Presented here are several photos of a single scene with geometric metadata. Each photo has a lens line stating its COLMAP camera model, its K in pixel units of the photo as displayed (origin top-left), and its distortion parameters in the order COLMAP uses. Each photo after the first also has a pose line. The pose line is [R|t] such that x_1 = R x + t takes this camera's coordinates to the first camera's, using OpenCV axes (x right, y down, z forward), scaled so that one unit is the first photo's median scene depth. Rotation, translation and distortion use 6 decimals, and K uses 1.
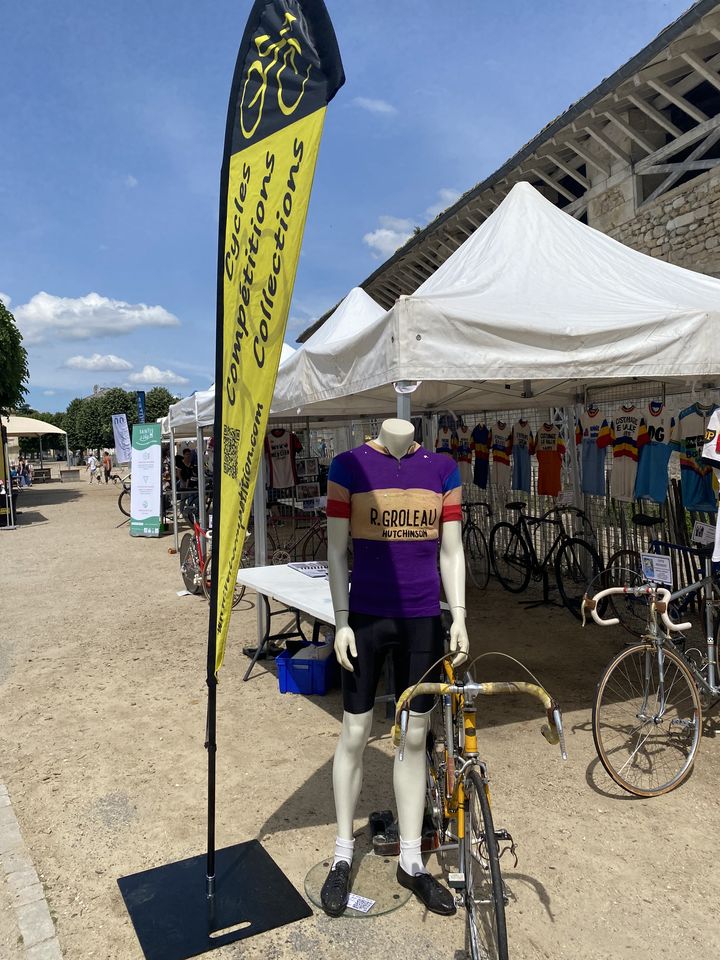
lens RADIAL K [[727.5, 0, 360.0], [0, 727.5, 480.0], [0, 0, 1]] dist [0.096302, -0.165403]
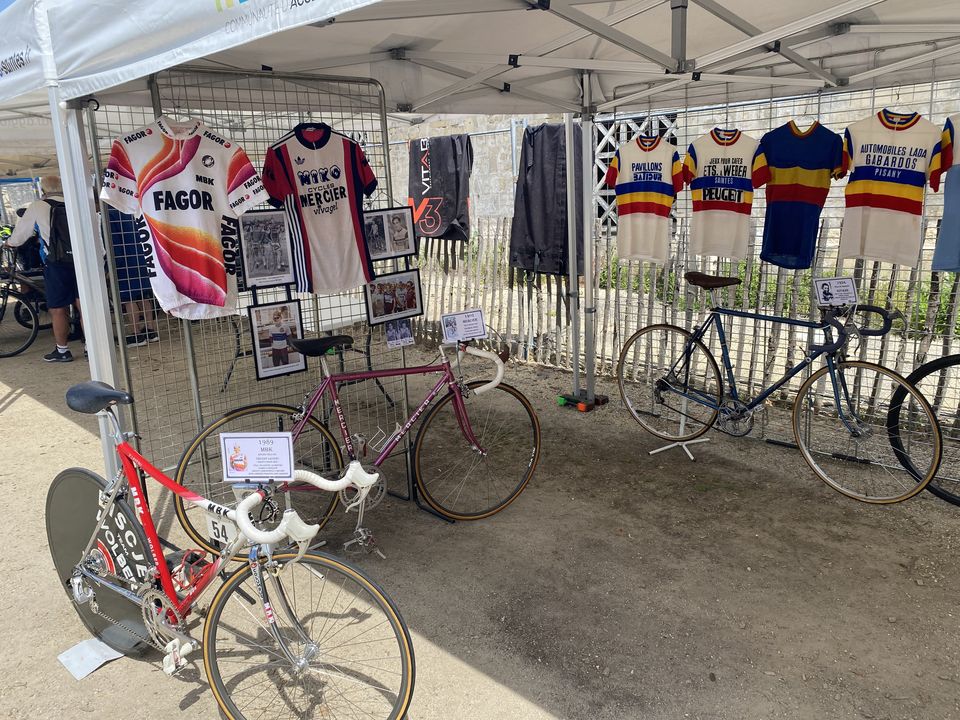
lens RADIAL K [[727.7, 0, 479.2], [0, 727.7, 343.3], [0, 0, 1]] dist [0.032176, -0.029168]
pose [[0.897022, -0.094056, 0.431862, -0.536842], [0.033378, 0.988720, 0.146006, -0.038775], [-0.440724, -0.116556, 0.890044, 1.694045]]
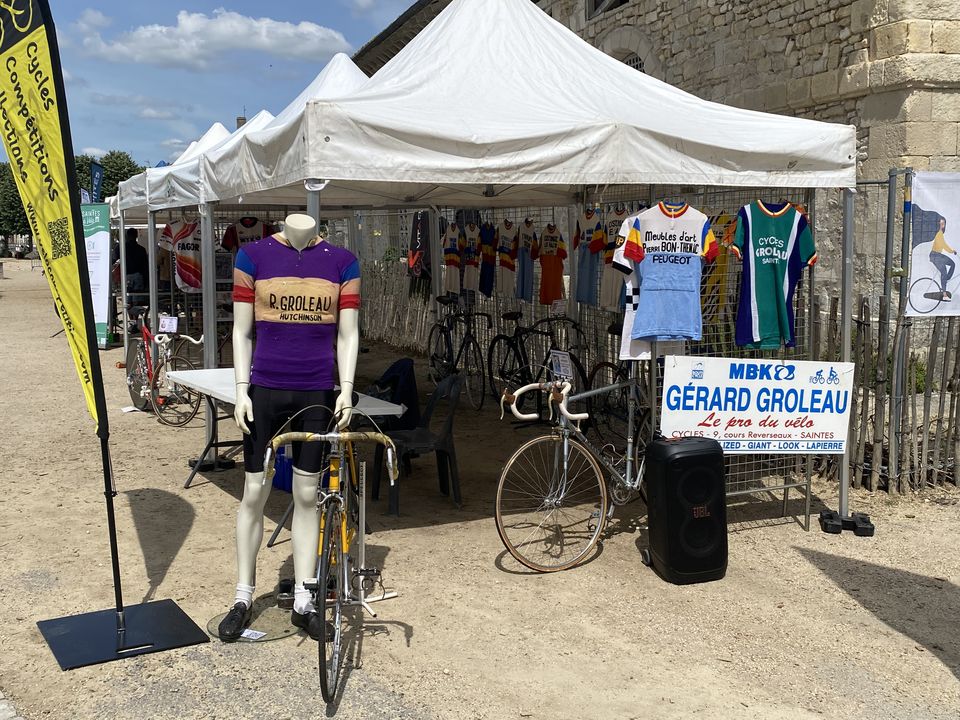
lens RADIAL K [[987.0, 0, 480.0], [0, 987.0, 360.0], [0, 0, 1]] dist [0.165712, -0.387550]
pose [[0.996480, 0.026332, 0.079590, 0.169153], [-0.031627, 0.997317, 0.066012, 0.022764], [-0.077638, -0.068297, 0.994640, -0.435553]]
